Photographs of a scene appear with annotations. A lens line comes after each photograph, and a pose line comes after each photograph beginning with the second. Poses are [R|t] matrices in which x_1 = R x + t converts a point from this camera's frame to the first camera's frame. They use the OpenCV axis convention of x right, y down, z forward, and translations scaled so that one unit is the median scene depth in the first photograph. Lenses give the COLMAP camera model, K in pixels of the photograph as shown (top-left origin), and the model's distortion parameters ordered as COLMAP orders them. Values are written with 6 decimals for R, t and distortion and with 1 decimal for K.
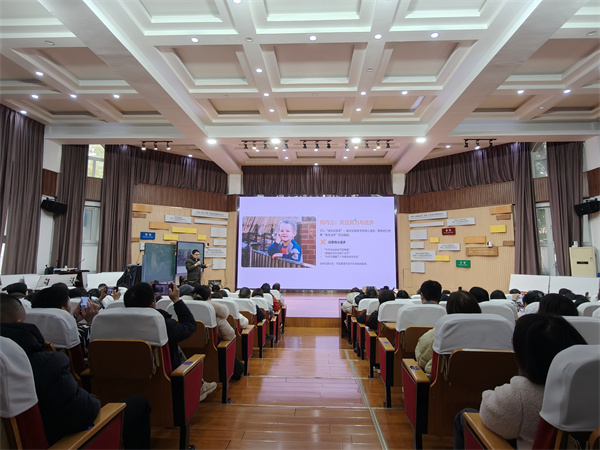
lens RADIAL K [[375.9, 0, 304.1], [0, 375.9, 211.3], [0, 0, 1]] dist [-0.004083, -0.001949]
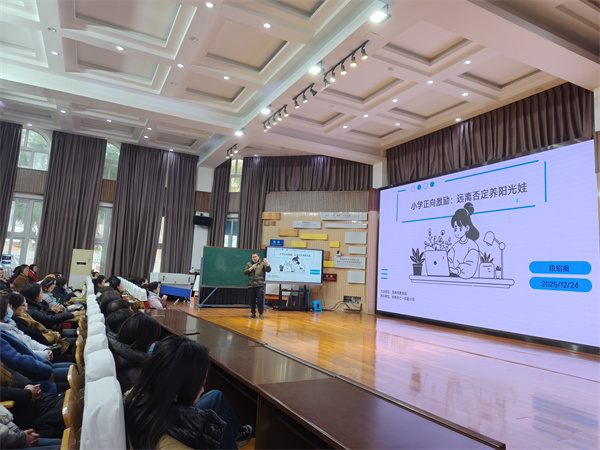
lens RADIAL K [[421.1, 0, 306.3], [0, 421.1, 218.5], [0, 0, 1]] dist [0.038827, -0.013381]
pose [[0.492189, -0.092683, -0.865540, 0.569803], [0.054639, 0.995644, -0.075544, 0.086565], [0.868772, -0.010110, 0.495110, 0.509638]]
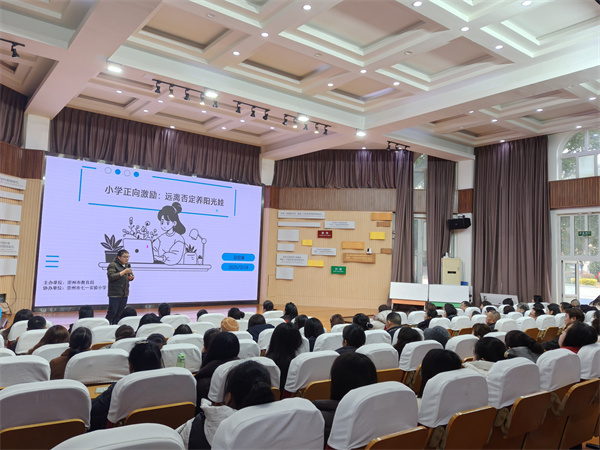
lens RADIAL K [[477.9, 0, 311.0], [0, 477.9, 222.6], [0, 0, 1]] dist [0.048579, -0.055171]
pose [[0.760603, 0.070928, 0.645331, -0.390959], [-0.110528, 0.993650, 0.021059, 0.006060], [-0.639739, -0.087345, 0.763613, 0.153804]]
